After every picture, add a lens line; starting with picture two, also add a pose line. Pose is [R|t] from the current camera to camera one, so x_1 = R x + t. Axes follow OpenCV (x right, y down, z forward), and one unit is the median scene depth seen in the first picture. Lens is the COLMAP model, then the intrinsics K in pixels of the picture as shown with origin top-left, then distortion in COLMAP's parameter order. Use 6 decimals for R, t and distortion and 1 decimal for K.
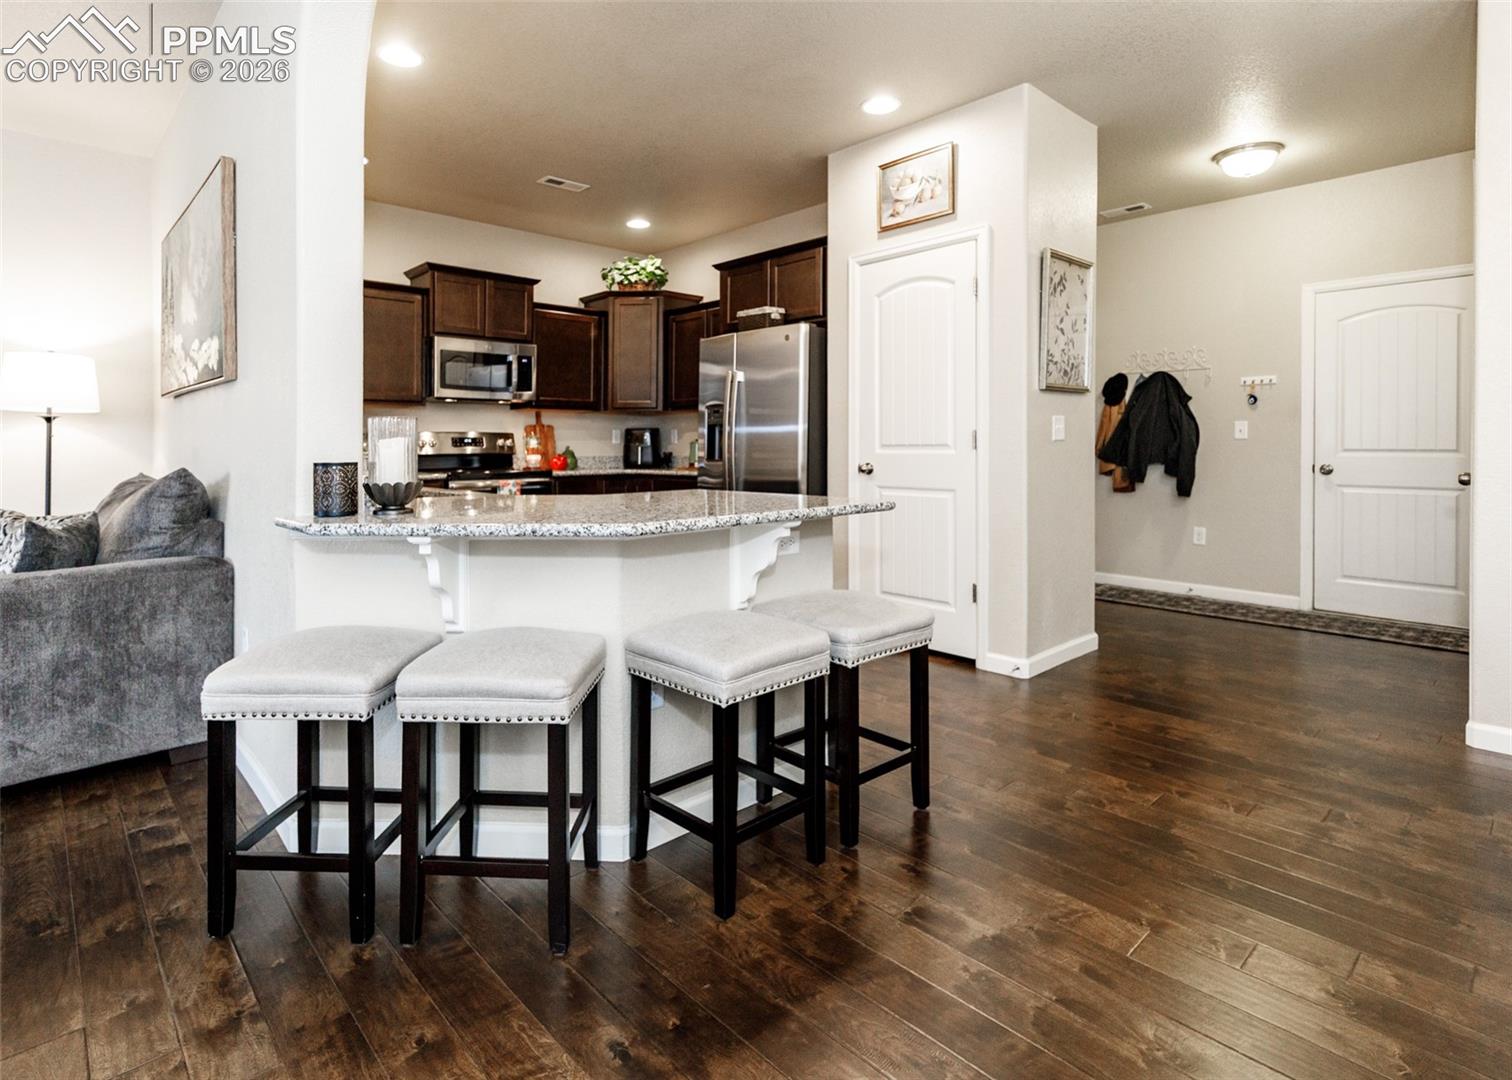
lens RADIAL K [[771.5, 0, 725.4], [0, 771.5, 458.1], [0, 0, 1]] dist [0.010136, -0.001560]
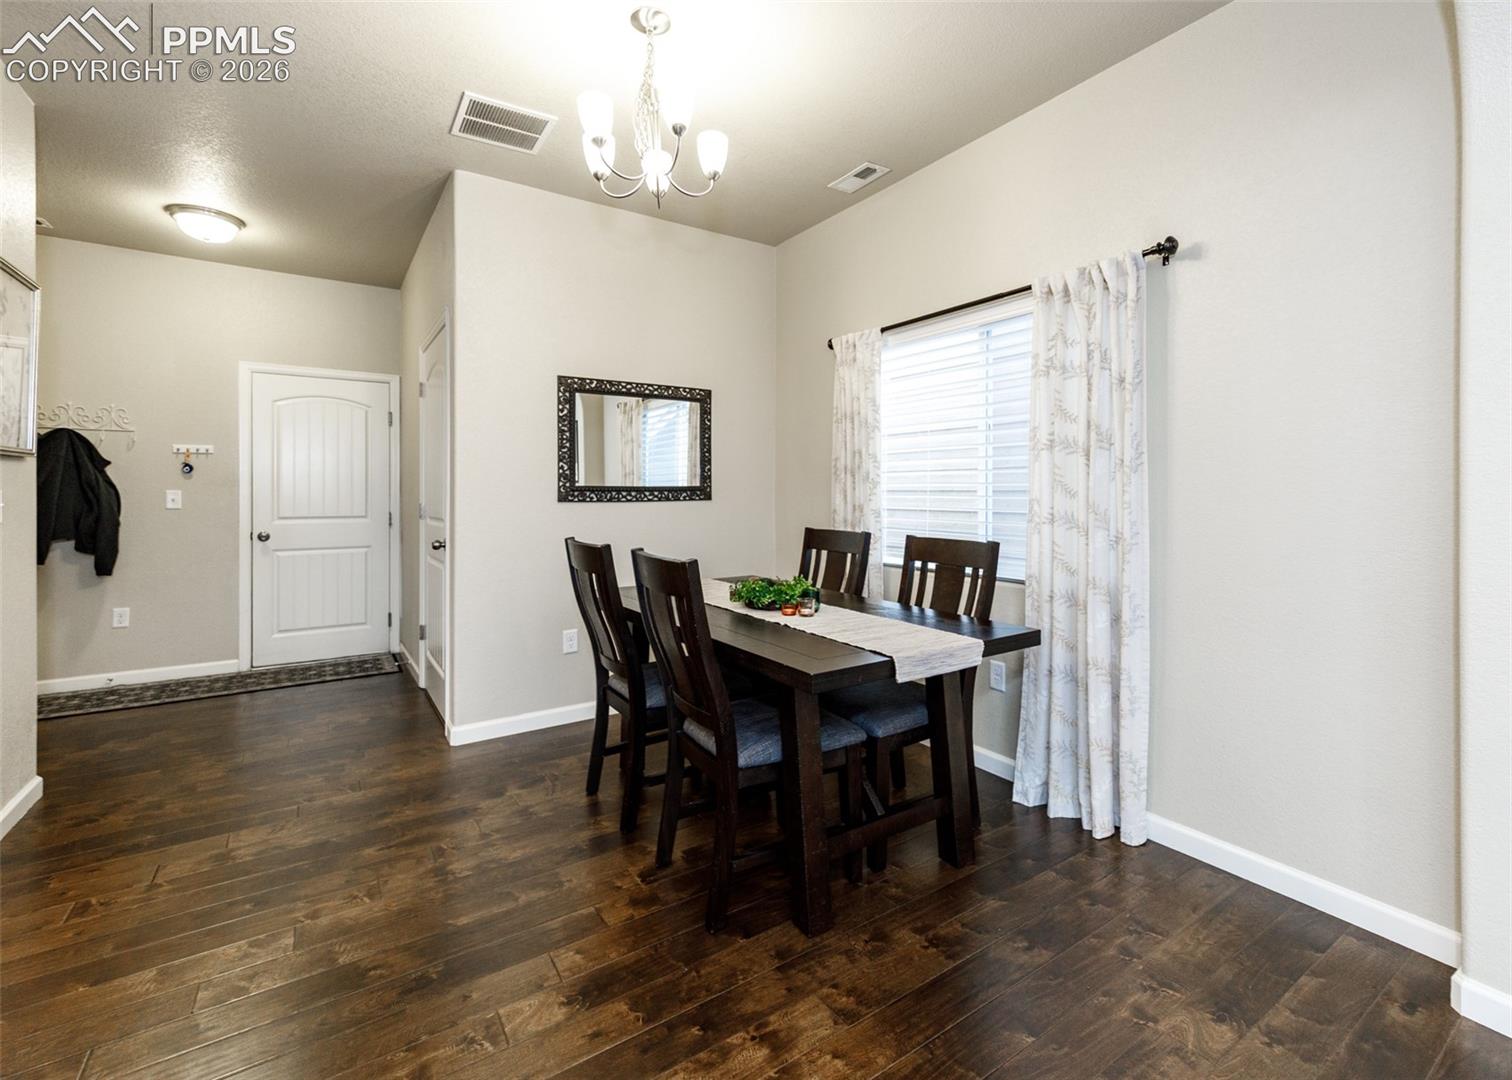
lens RADIAL K [[669.3, 0, 783.7], [0, 669.3, 498.1], [0, 0, 1]] dist [0.002471, 0.000216]
pose [[0.133135, -0.001487, 0.991097, -0.073473], [0.019922, 0.999801, -0.001176, -0.029372], [-0.990898, 0.019901, 0.133138, 0.196505]]
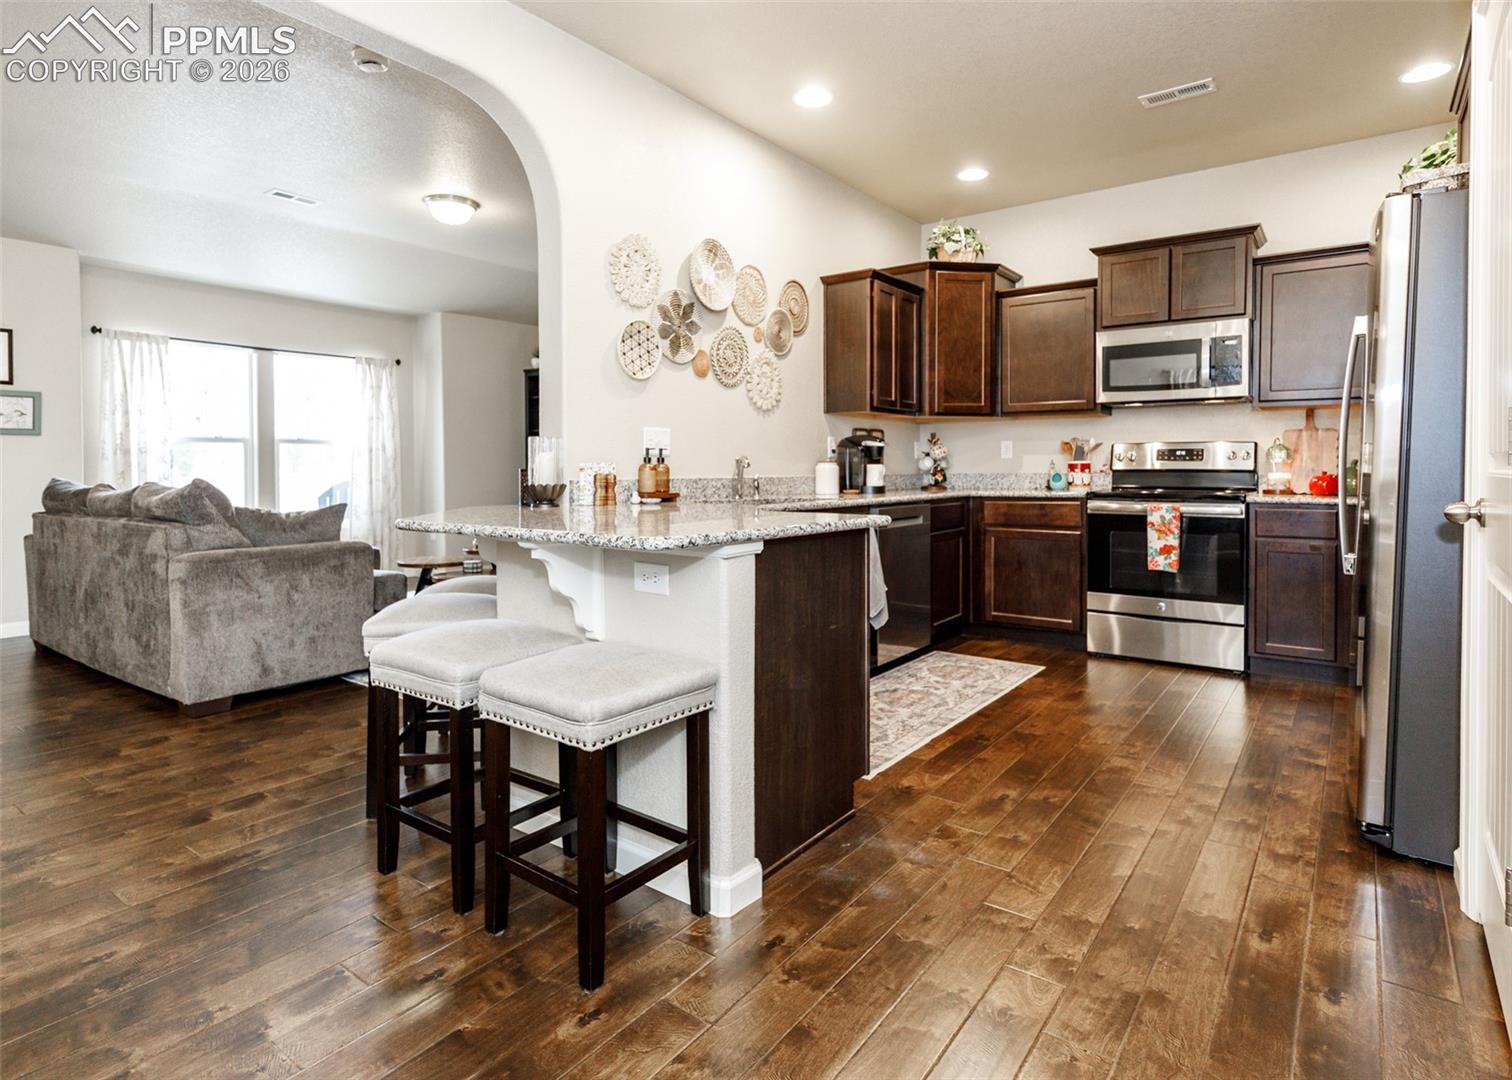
lens RADIAL K [[806.5, 0, 763.4], [0, 806.5, 482.8], [0, 0, 1]] dist [0.004740, 0.000692]
pose [[0.190160, 0.030908, -0.981267, 0.557803], [-0.012858, 0.999497, 0.028990, -0.014564], [0.981669, 0.007105, 0.190461, 0.583493]]
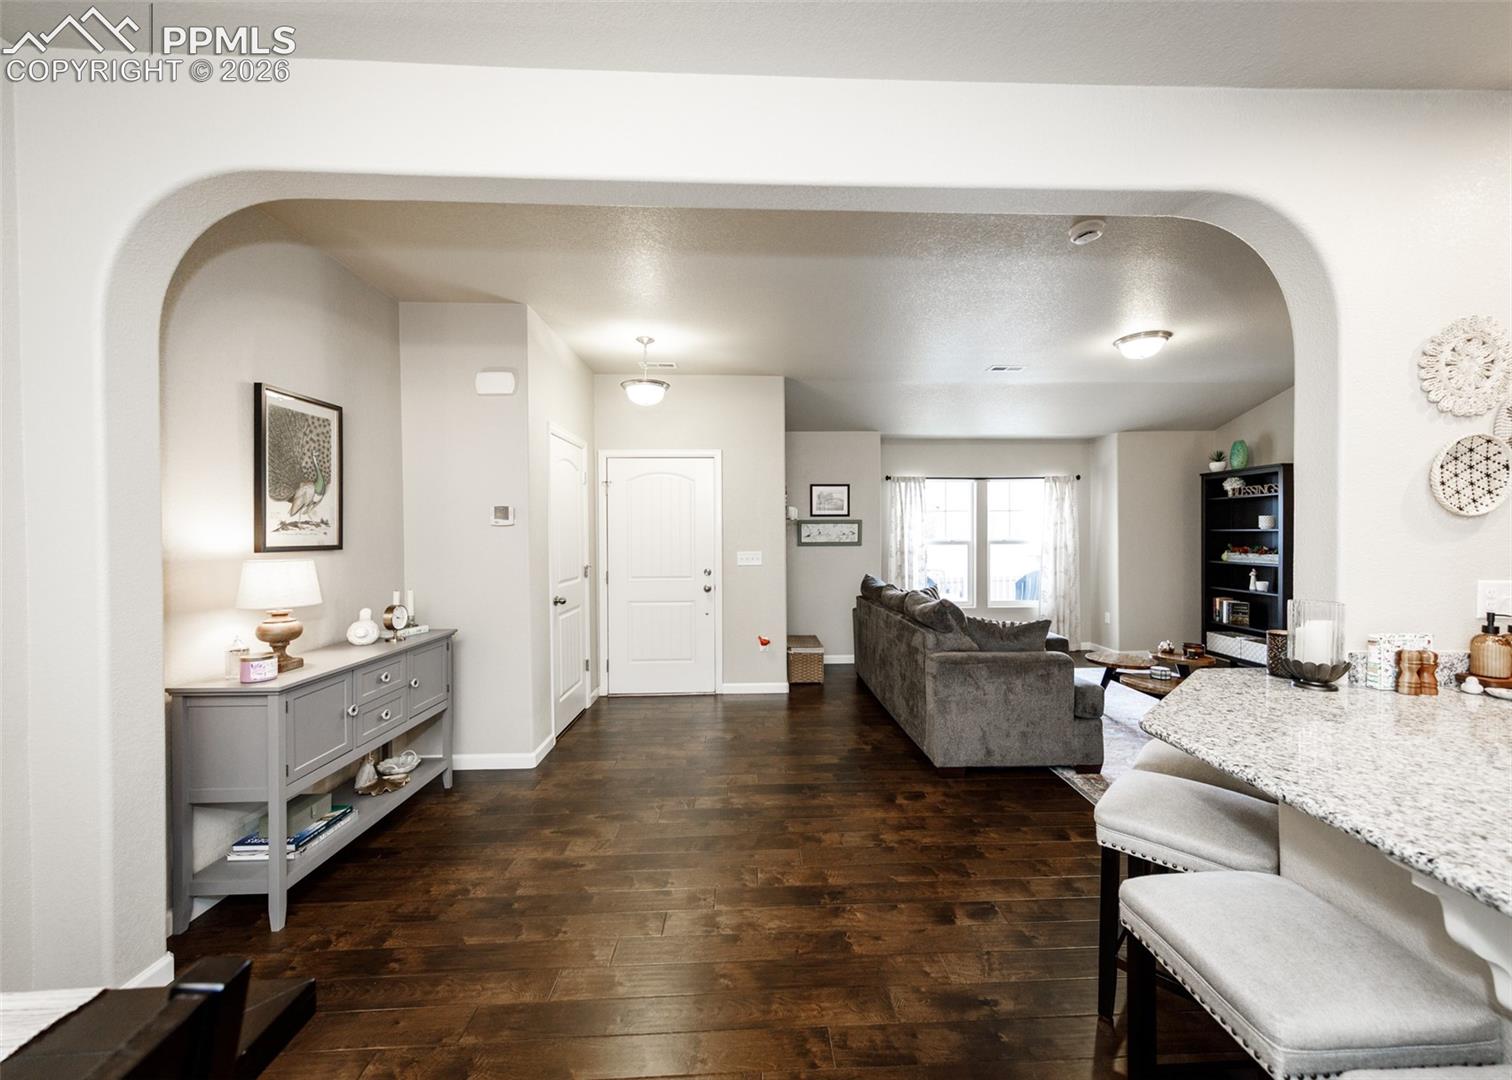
lens RADIAL K [[567.8, 0, 775.3], [0, 567.8, 541.3], [0, 0, 1]] dist [0.008362, 0.000009]
pose [[-0.641403, 0.021876, -0.766892, 0.374521], [0.003892, 0.999673, 0.025261, -0.090158], [0.767194, 0.013218, -0.641278, 0.491173]]
